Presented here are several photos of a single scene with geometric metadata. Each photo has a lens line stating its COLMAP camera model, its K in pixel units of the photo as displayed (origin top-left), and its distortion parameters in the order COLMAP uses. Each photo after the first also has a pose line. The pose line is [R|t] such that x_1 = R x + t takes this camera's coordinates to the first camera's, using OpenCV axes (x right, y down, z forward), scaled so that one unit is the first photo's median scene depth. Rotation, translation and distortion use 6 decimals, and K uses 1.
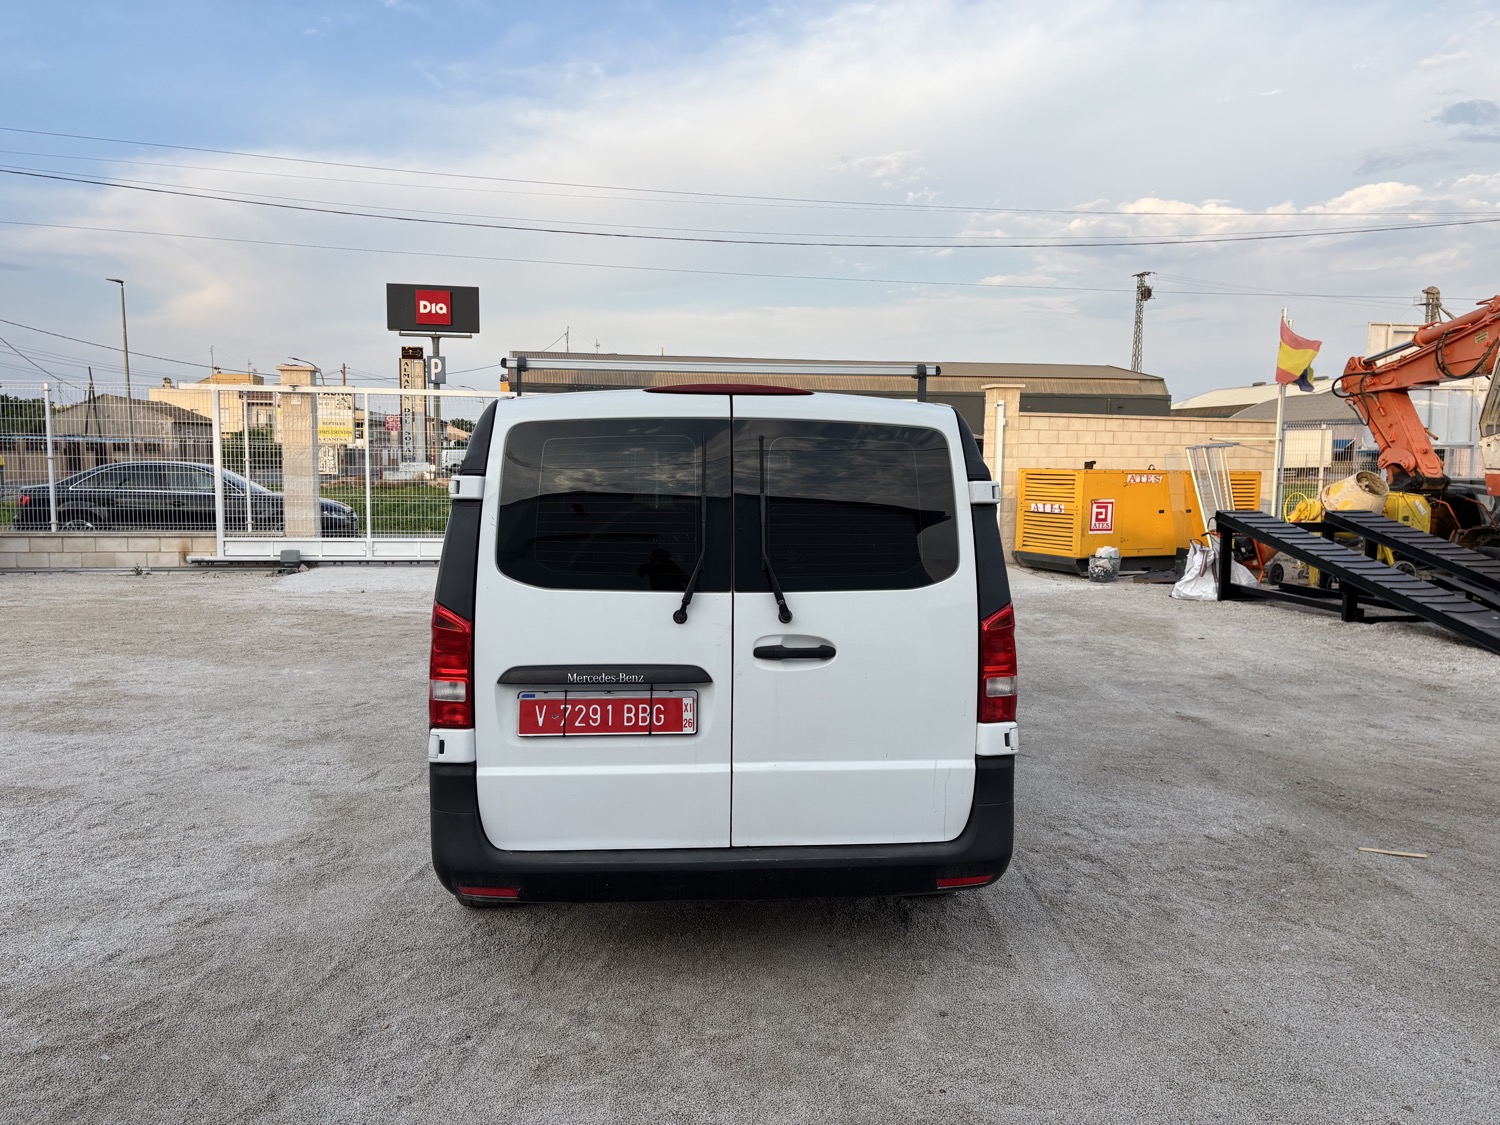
lens RADIAL K [[1139.2, 0, 742.0], [0, 1139.2, 560.1], [0, 0, 1]] dist [0.066310, -0.063597]
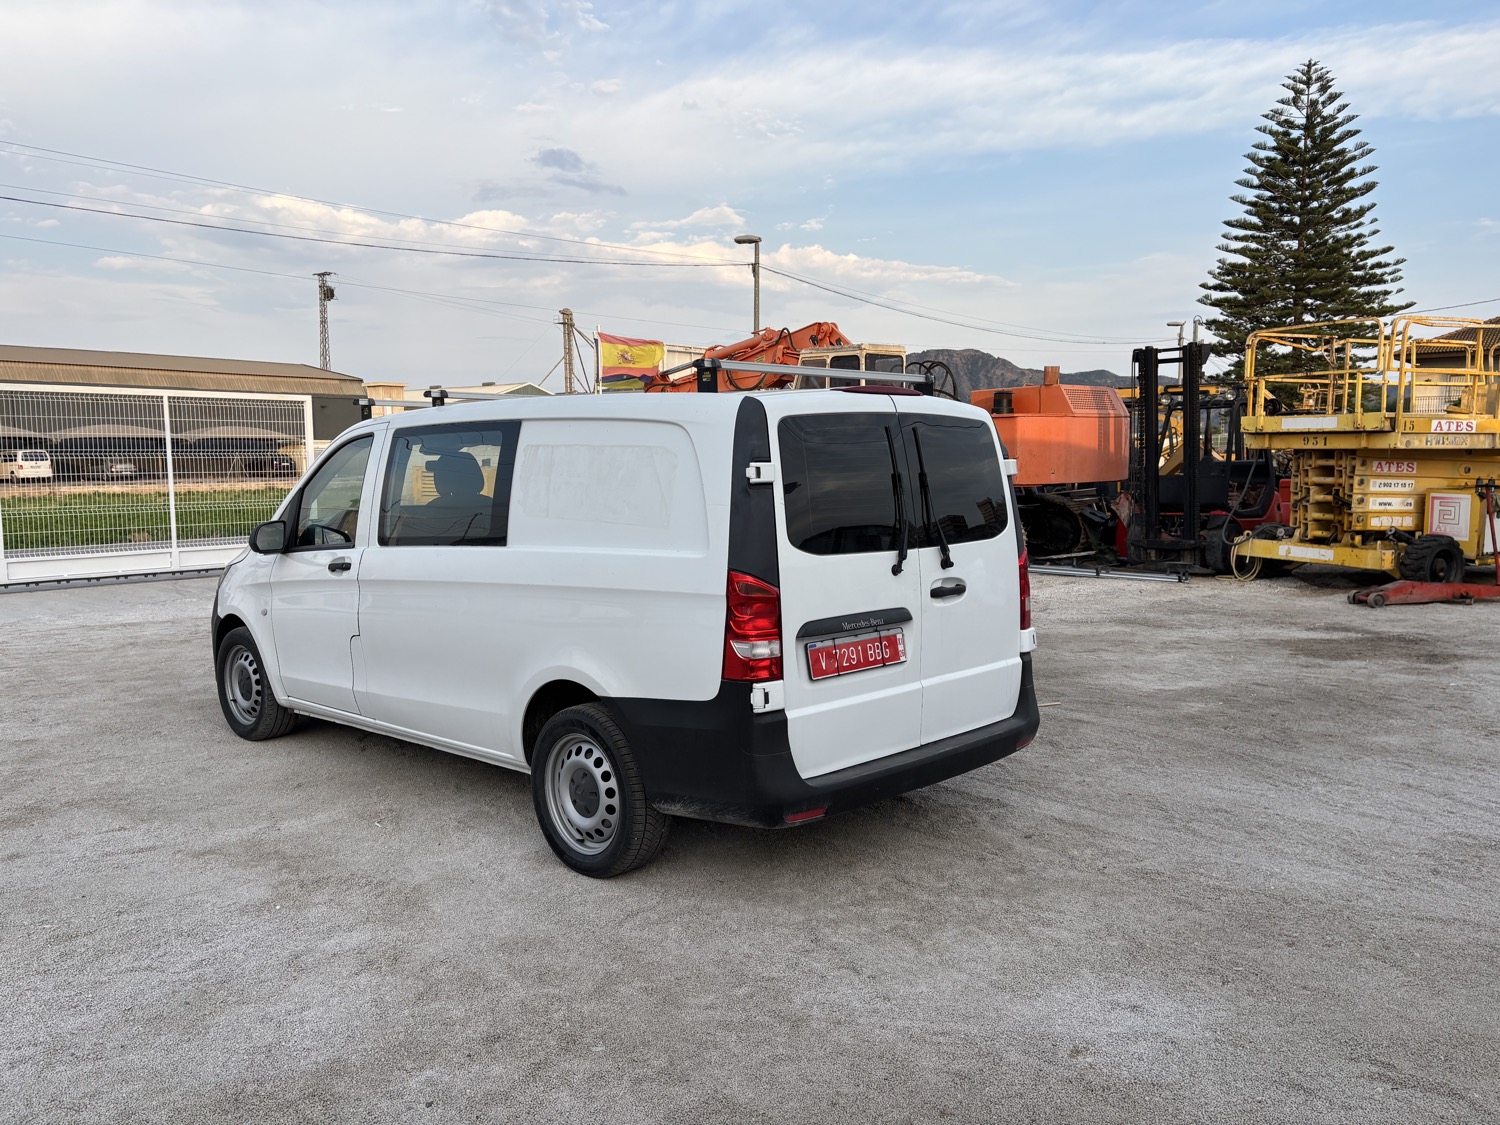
lens RADIAL K [[1139.2, 0, 751.2], [0, 1139.2, 548.1], [0, 0, 1]] dist [0.066310, -0.063597]
pose [[0.763631, -0.067024, 0.642164, -0.872654], [0.073660, 0.997147, 0.016481, -0.006265], [-0.641437, 0.034717, 0.766390, 0.114370]]
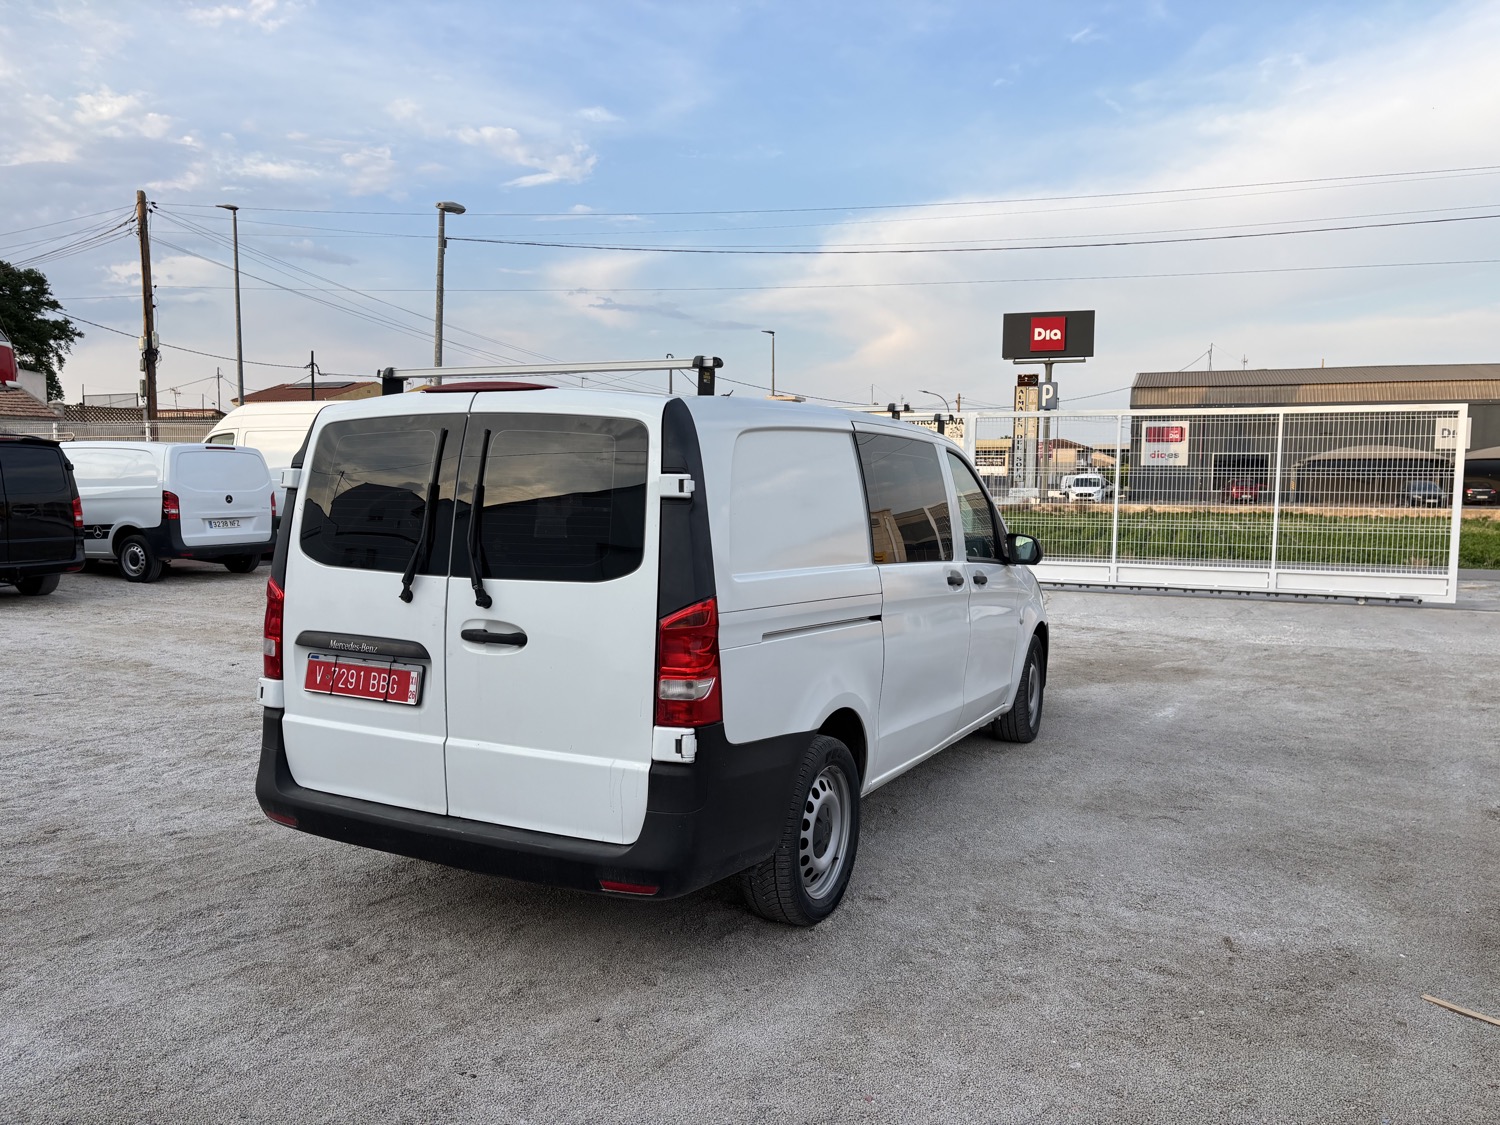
lens RADIAL K [[1139.2, 0, 759.9], [0, 1139.2, 574.3], [0, 0, 1]] dist [0.066310, -0.063597]
pose [[0.848564, 0.043246, -0.527322, 0.714617], [-0.049505, 0.998771, 0.002248, 0.008442], [0.526772, 0.024198, 0.849662, 0.214866]]
